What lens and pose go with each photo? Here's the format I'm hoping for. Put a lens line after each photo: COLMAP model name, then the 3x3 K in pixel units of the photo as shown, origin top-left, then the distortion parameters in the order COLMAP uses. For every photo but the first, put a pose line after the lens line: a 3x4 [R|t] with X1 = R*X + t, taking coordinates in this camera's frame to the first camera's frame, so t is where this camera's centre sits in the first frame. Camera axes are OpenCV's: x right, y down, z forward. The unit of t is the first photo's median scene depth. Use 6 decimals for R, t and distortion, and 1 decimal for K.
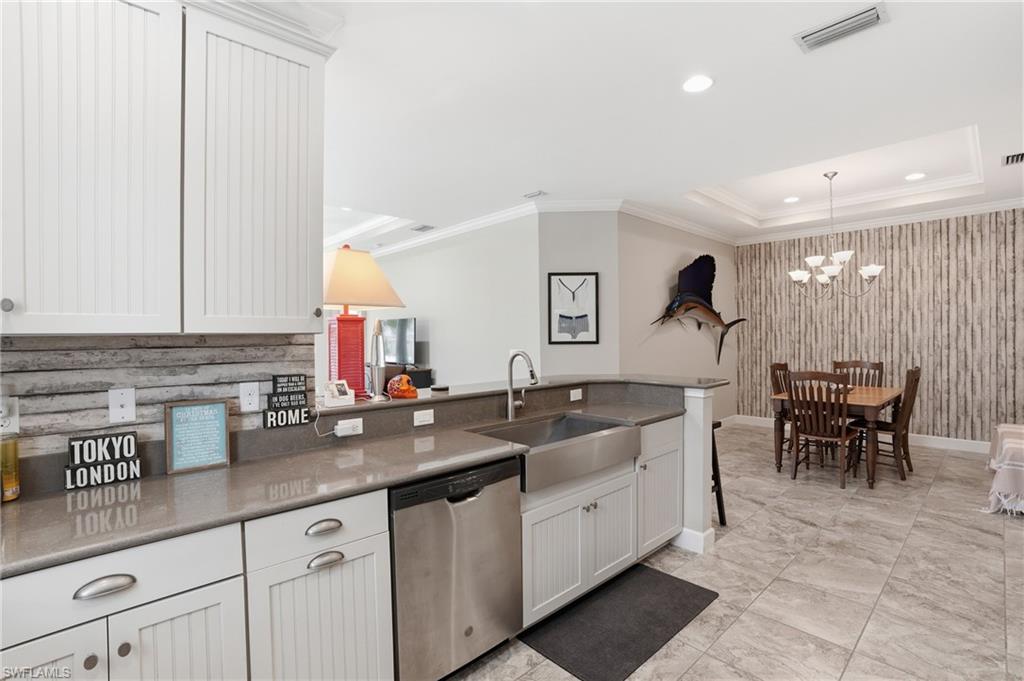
lens RADIAL K [[470.7, 0, 512.0], [0, 470.7, 340.5], [0, 0, 1]] dist [-0.062985, 0.017868]
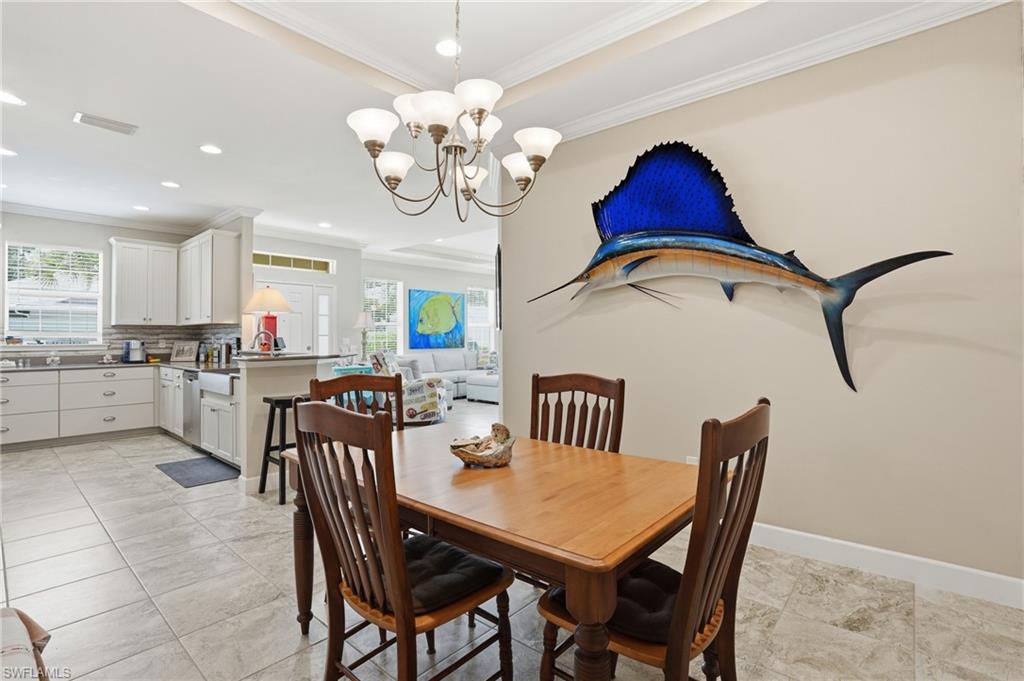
lens RADIAL K [[483.8, 0, 509.3], [0, 483.8, 334.4], [0, 0, 1]] dist [-0.058134, 0.020113]
pose [[0.106302, 0.003641, -0.994327, 0.892289], [-0.009904, 0.999948, 0.002602, 0.010434], [0.994285, 0.009572, 0.106332, 0.795527]]
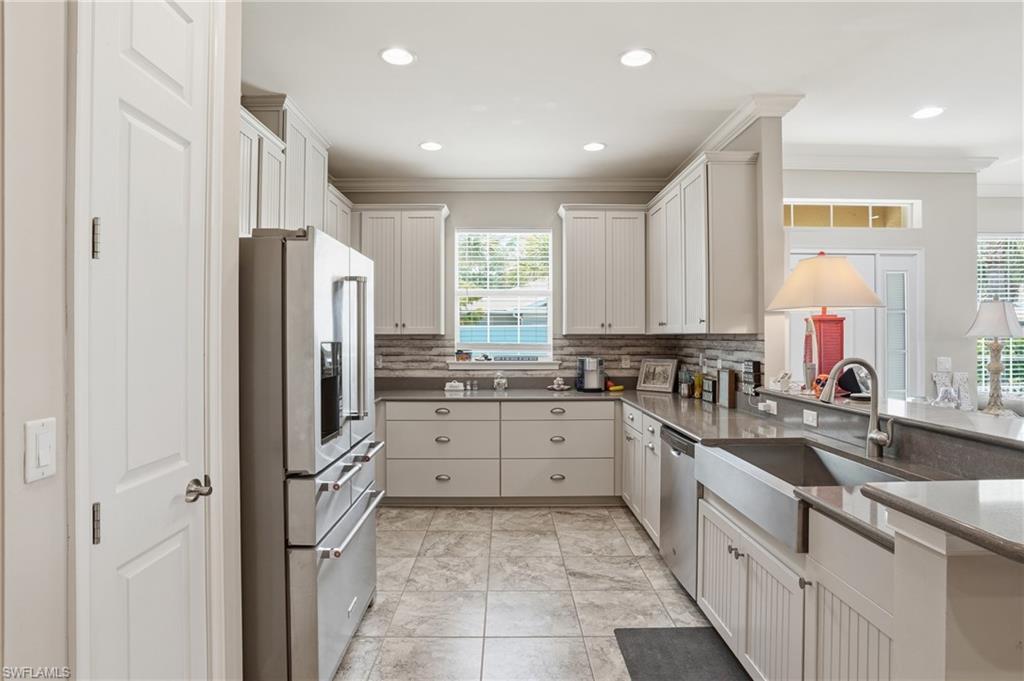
lens RADIAL K [[537.8, 0, 511.3], [0, 537.8, 329.2], [0, 0, 1]] dist [-0.023042, 0.000004]
pose [[-0.668994, 0.001918, -0.743265, 0.433684], [-0.001913, 0.999989, 0.004303, -0.010166], [0.743265, 0.004301, -0.668983, 0.523321]]
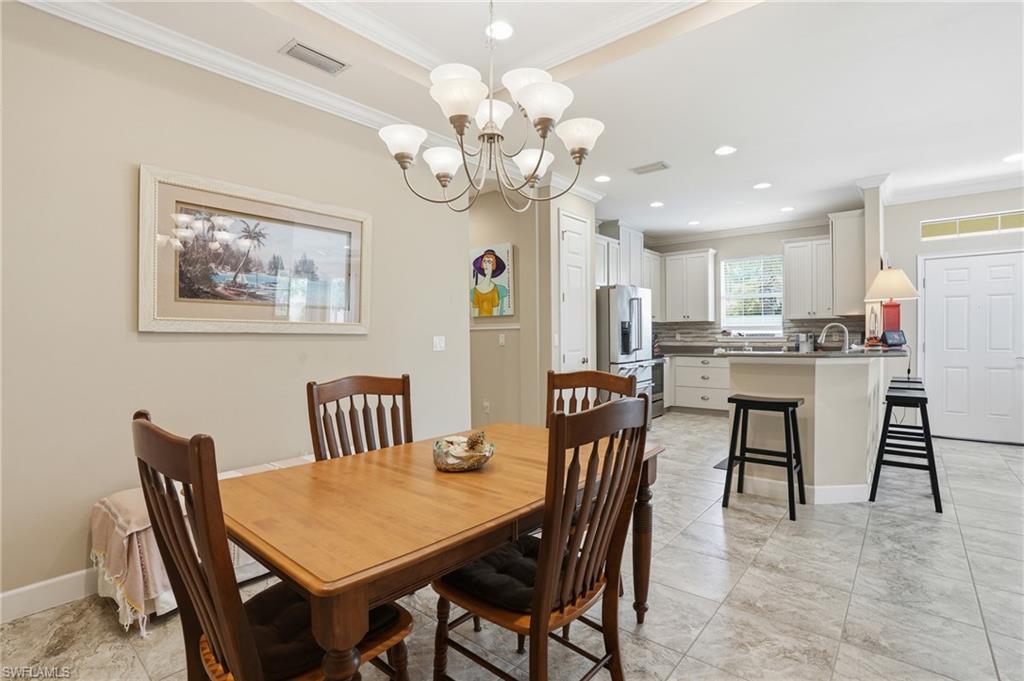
lens RADIAL K [[483.8, 0, 509.3], [0, 483.8, 334.4], [0, 0, 1]] dist [-0.058134, 0.020113]
pose [[-0.993212, 0.020143, -0.114557, 0.583684], [0.018728, 0.999735, 0.013417, 0.008903], [0.114797, 0.011180, -0.993326, 1.110997]]
